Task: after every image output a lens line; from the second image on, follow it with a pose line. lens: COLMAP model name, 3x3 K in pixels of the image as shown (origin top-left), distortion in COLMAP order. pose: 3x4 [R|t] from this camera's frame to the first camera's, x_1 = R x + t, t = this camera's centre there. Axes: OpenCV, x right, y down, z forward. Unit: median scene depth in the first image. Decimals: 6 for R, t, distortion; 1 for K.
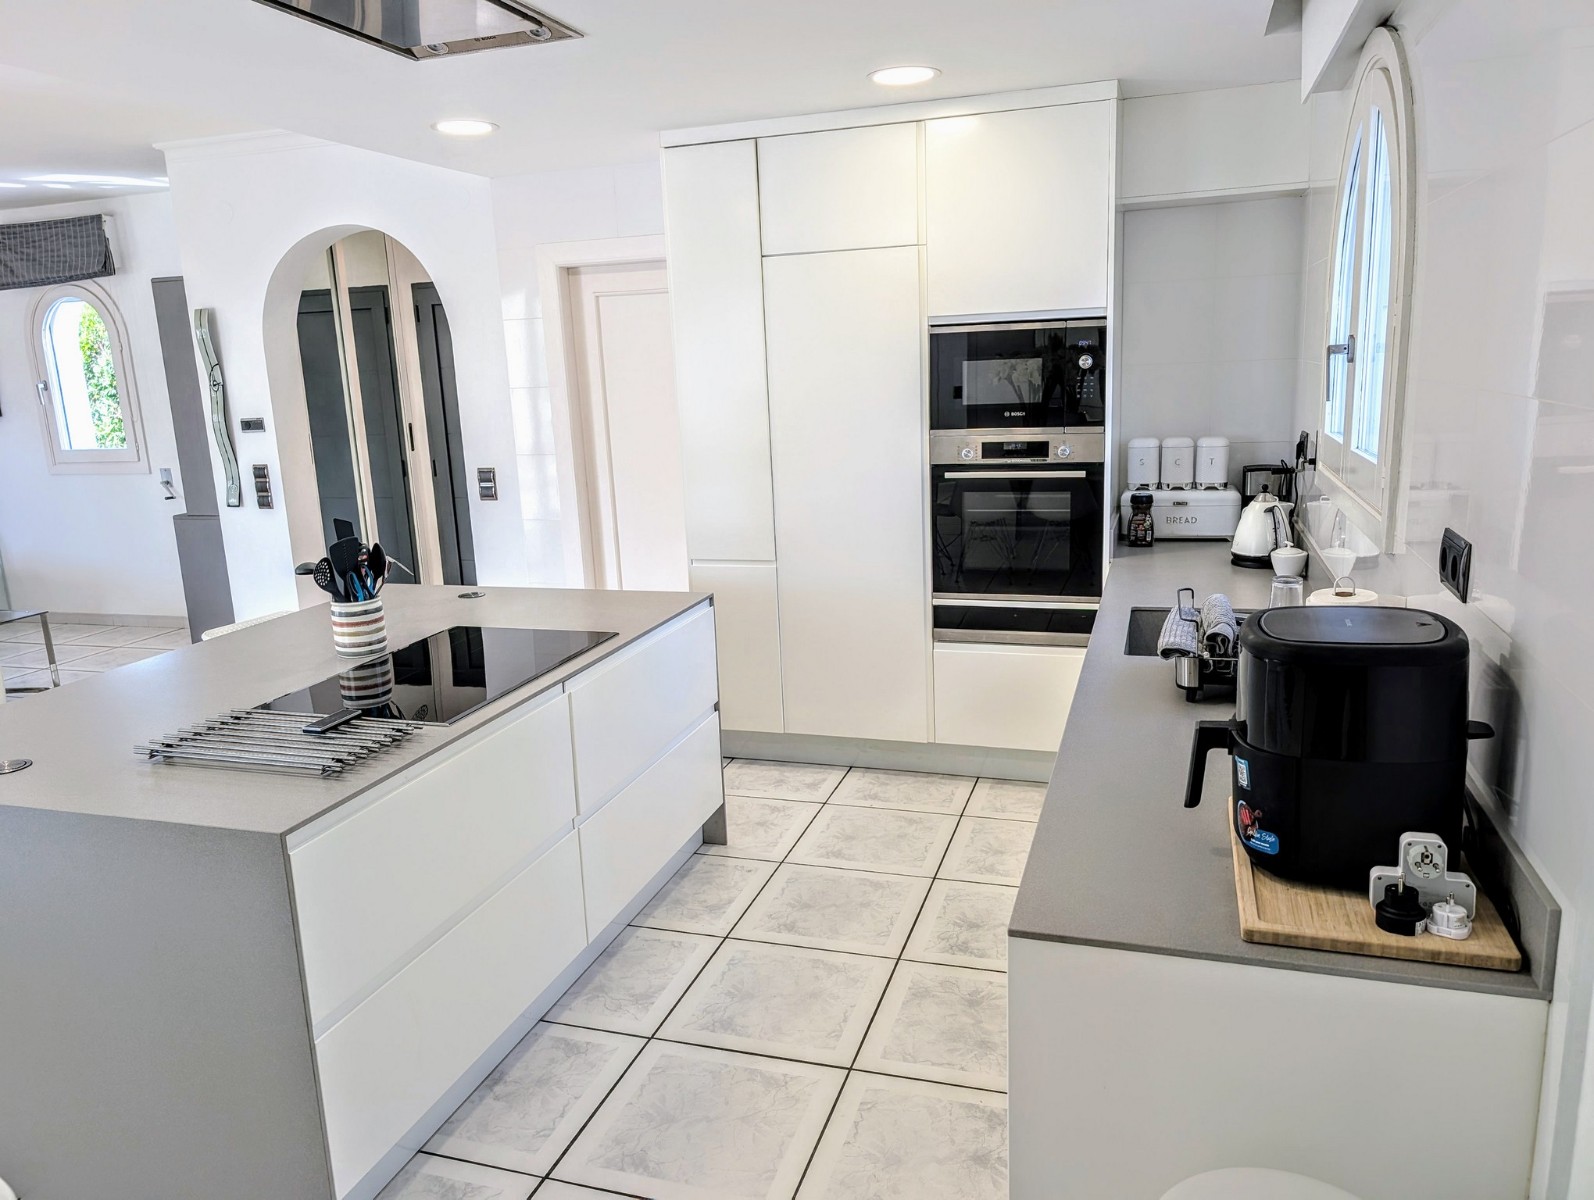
lens RADIAL K [[1148.7, 0, 791.3], [0, 1148.7, 609.4], [0, 0, 1]] dist [0.016301, -0.012813]
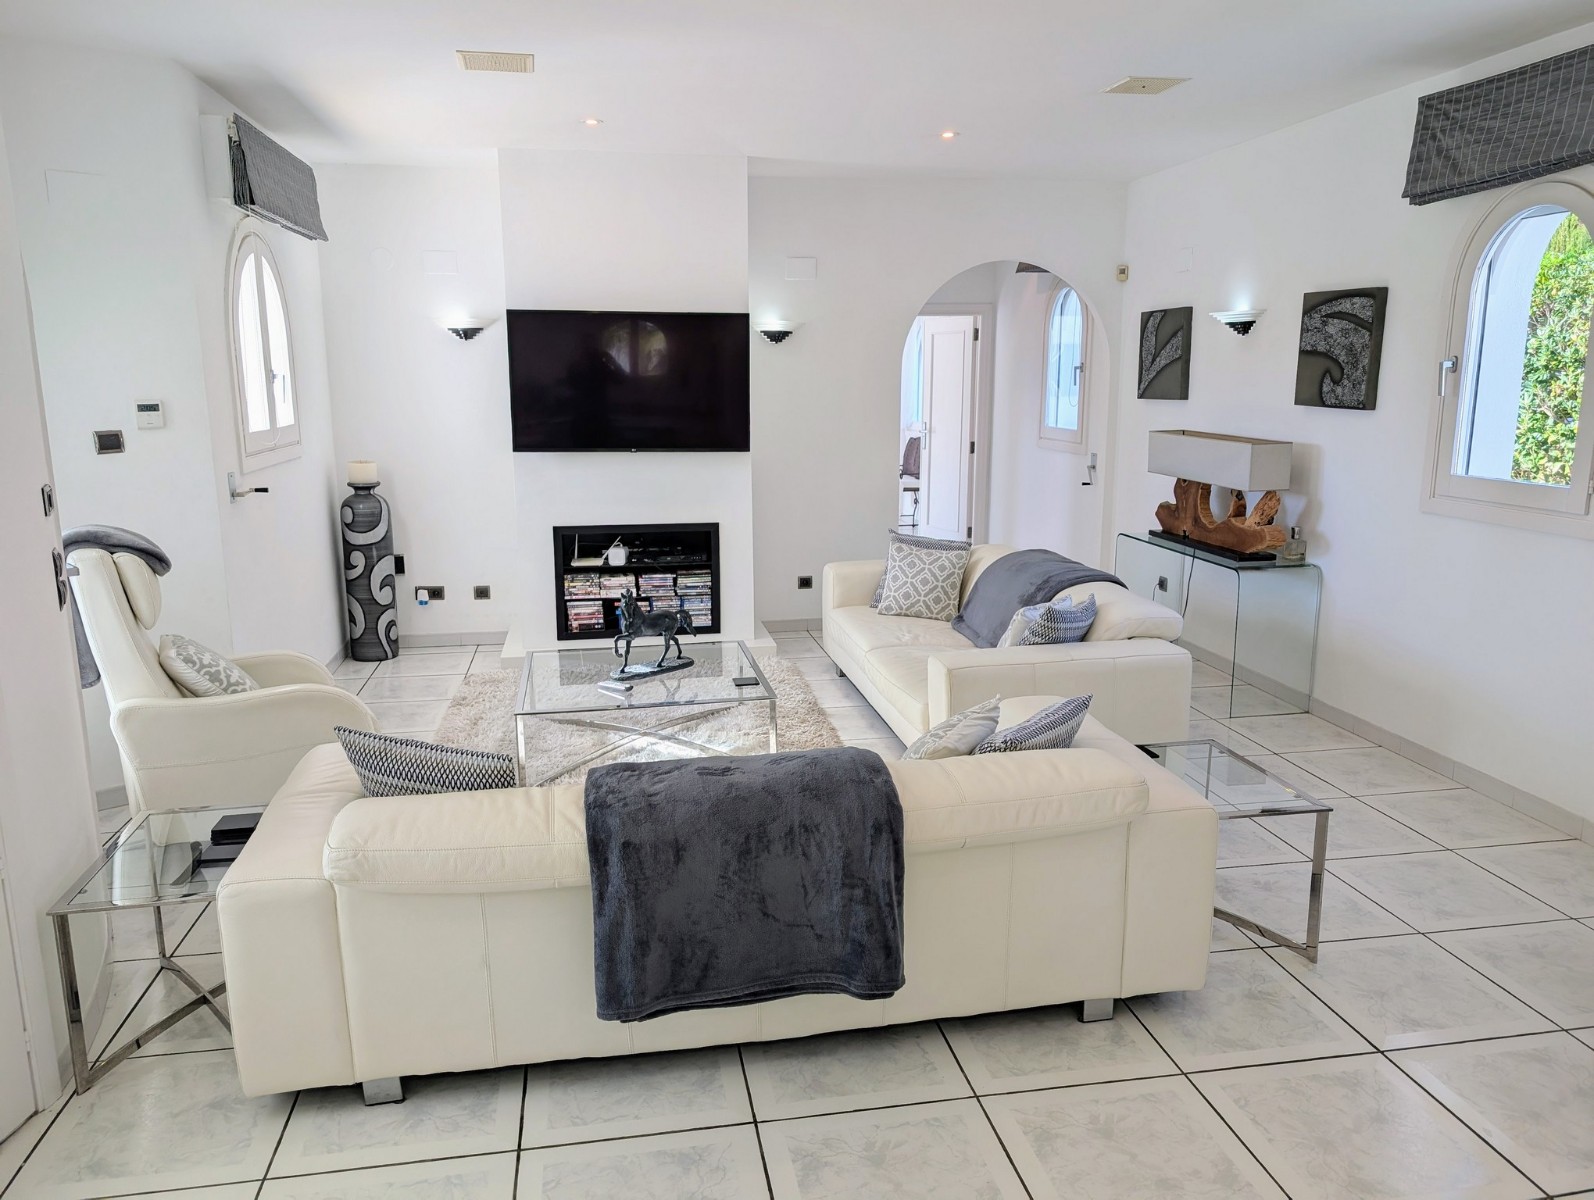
lens RADIAL K [[1148.7, 0, 781.6], [0, 1148.7, 598.5], [0, 0, 1]] dist [0.016301, -0.012813]
pose [[0.464189, 0.210684, -0.860314, -0.292328], [-0.203940, 0.970624, 0.127661, -0.088380], [0.861938, 0.116193, 0.493520, 0.455647]]
